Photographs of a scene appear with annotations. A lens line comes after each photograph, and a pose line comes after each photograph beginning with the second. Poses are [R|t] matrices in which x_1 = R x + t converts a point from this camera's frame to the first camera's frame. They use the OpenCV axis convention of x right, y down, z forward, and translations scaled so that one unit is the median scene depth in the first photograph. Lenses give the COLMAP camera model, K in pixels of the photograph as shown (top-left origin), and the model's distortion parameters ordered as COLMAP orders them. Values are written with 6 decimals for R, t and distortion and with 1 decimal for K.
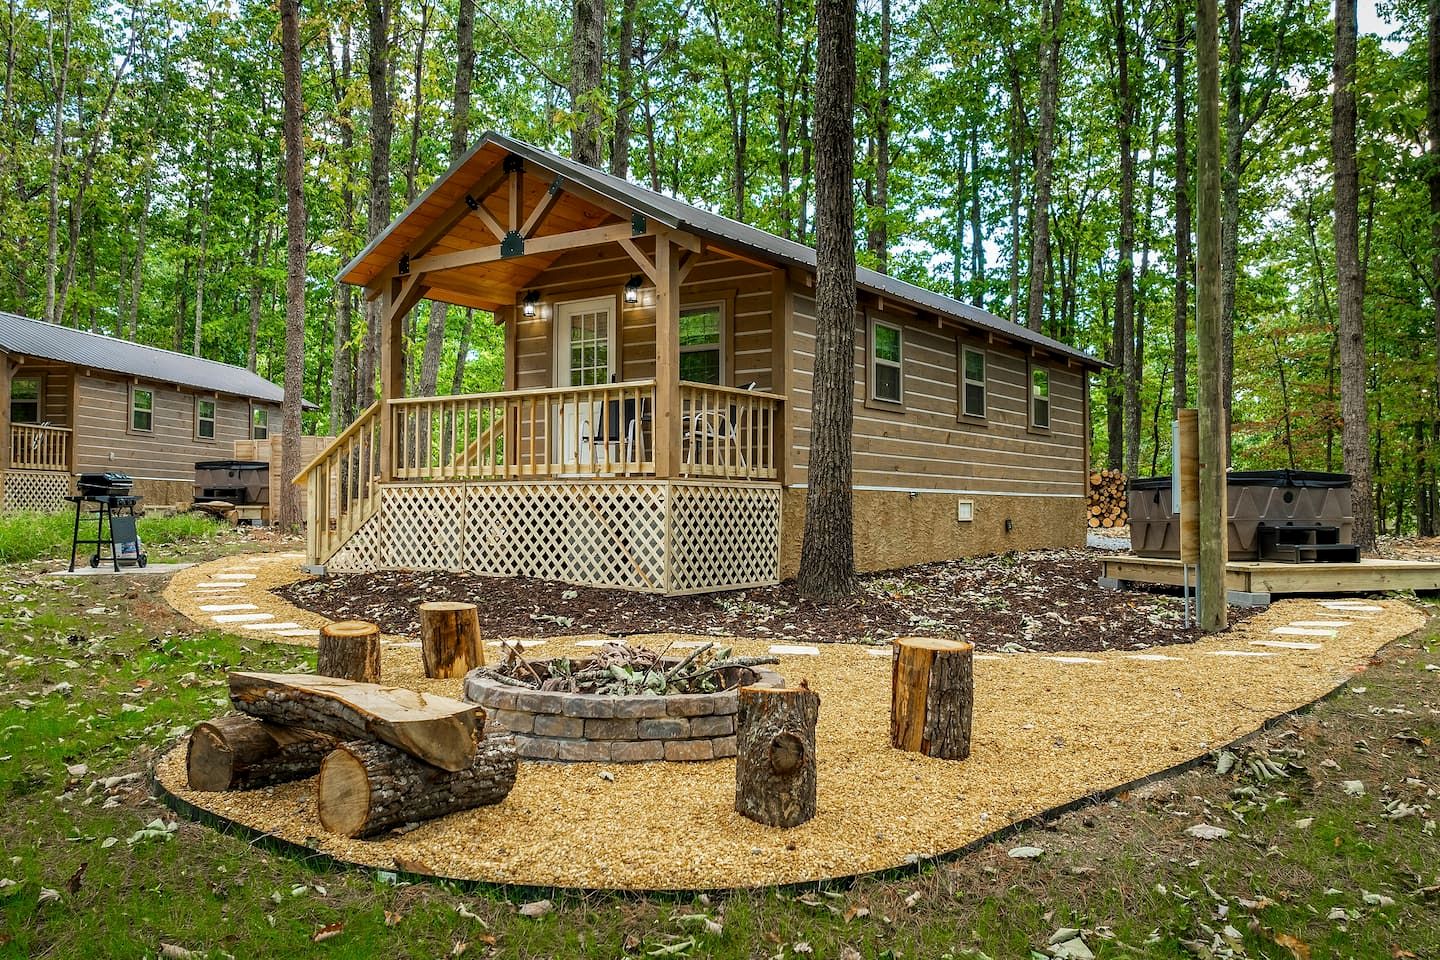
lens RADIAL K [[1208.1, 0, 720.0], [0, 1208.1, 480.0], [0, 0, 1]] dist [-0.008359, 0.000438]
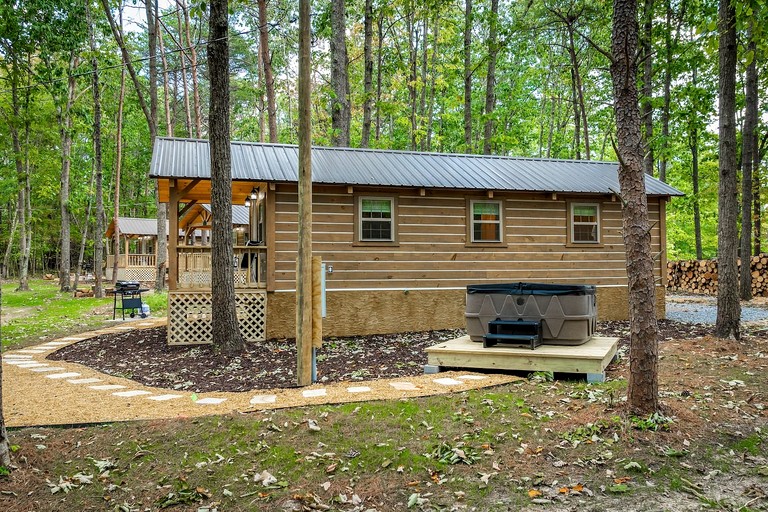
lens RADIAL K [[644.3, 0, 384.0], [0, 644.3, 256.0], [0, 0, 1]] dist [-0.008359, 0.000438]
pose [[0.779944, -0.023869, -0.625394, 0.873265], [0.025311, 0.999658, -0.006587, -0.041989], [0.625337, -0.010691, 0.780282, 0.300115]]
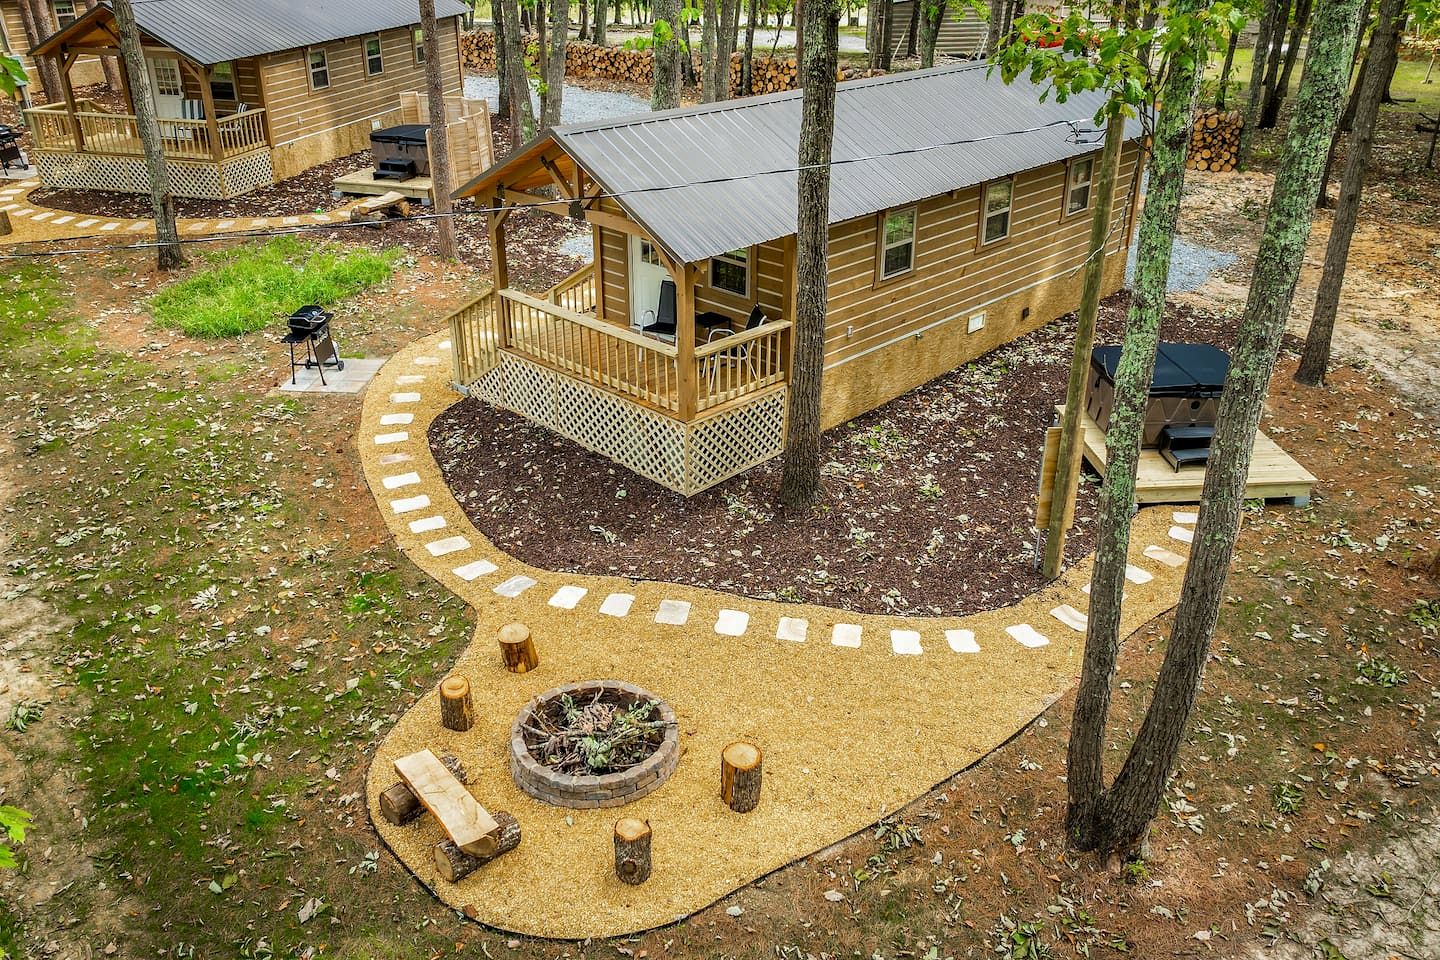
lens RADIAL K [[1208.1, 0, 720.0], [0, 1208.1, 480.0], [0, 0, 1]] dist [-0.008359, 0.000438]
pose [[0.986645, 0.072868, -0.145674, 0.181544], [0.004770, 0.881040, 0.473018, -0.537905], [0.162813, -0.467396, 0.868926, -0.216502]]
